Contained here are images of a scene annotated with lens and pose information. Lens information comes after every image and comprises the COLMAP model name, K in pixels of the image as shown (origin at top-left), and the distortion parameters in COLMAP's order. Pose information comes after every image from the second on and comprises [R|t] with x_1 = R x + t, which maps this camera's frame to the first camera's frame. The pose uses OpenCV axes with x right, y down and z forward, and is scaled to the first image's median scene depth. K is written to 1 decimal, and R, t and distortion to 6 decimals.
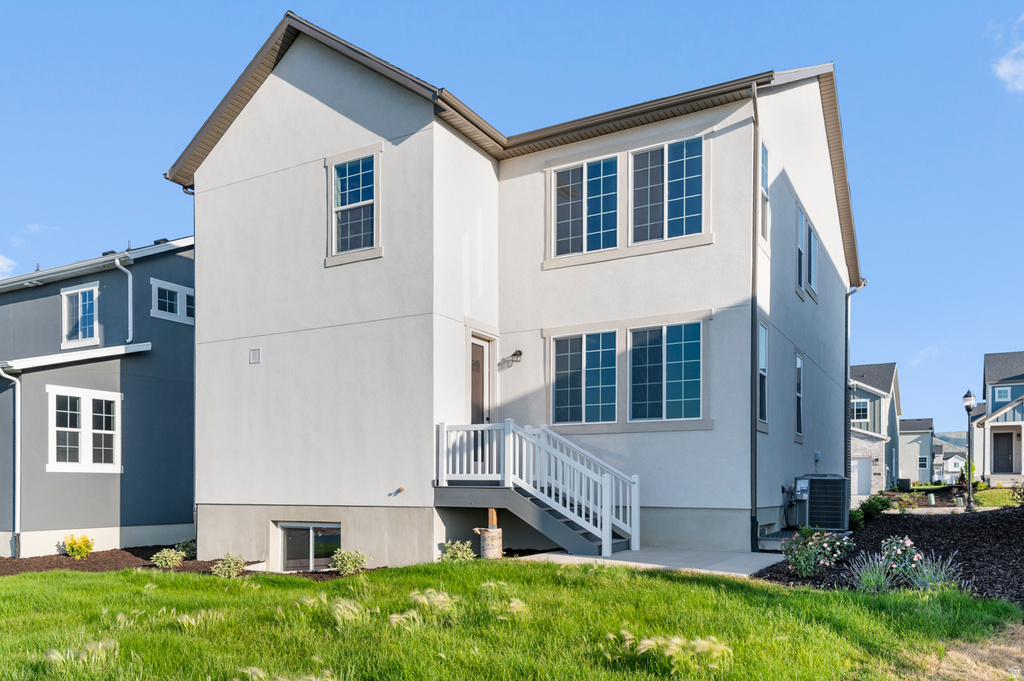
lens RADIAL K [[788.4, 0, 512.0], [0, 788.4, 340.5], [0, 0, 1]] dist [0.028978, -0.001015]
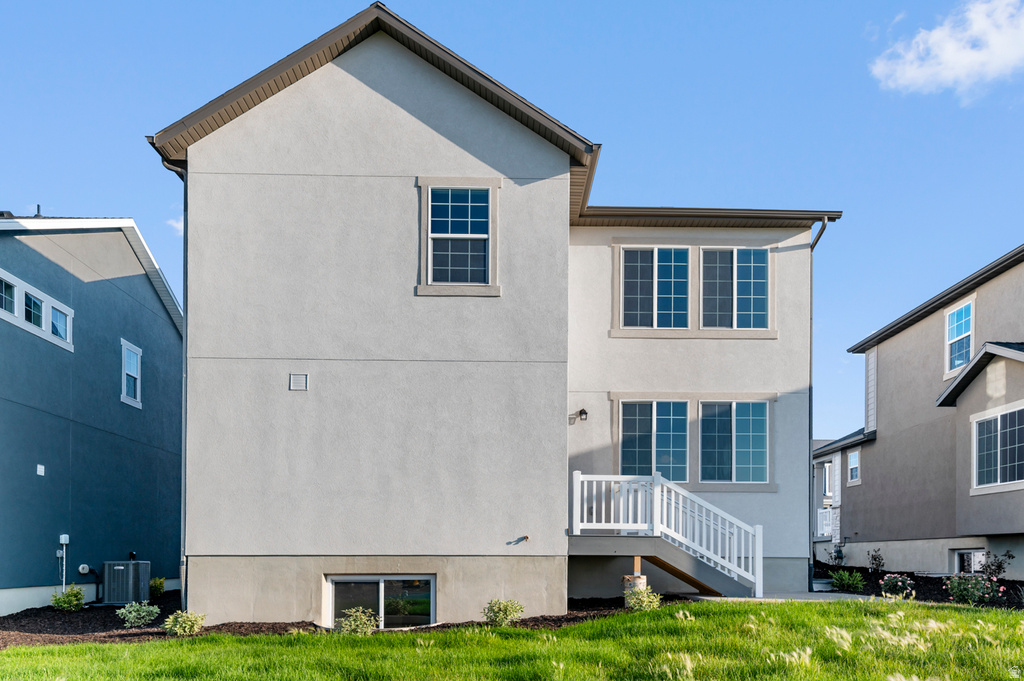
lens RADIAL K [[713.4, 0, 511.1], [0, 713.4, 420.4], [0, 0, 1]] dist [0.025421, 0.000055]
pose [[0.849342, 0.104209, 0.517453, -0.601179], [-0.099561, 0.994350, -0.036834, 0.076620], [-0.518368, -0.020234, 0.854918, 0.253643]]
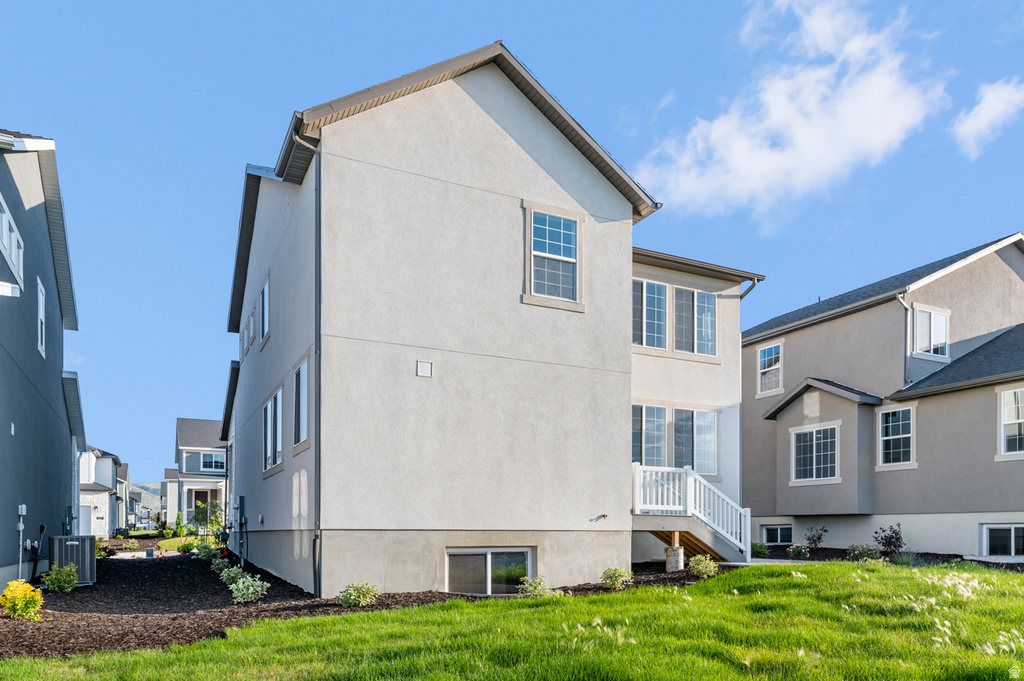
lens RADIAL K [[731.9, 0, 479.5], [0, 731.9, 376.5], [0, 0, 1]] dist [0.021425, -0.000845]
pose [[0.542338, 0.177812, 0.821129, -1.131426], [-0.155852, 0.981677, -0.109640, 0.128447], [-0.825578, -0.068513, 0.560113, 0.535240]]
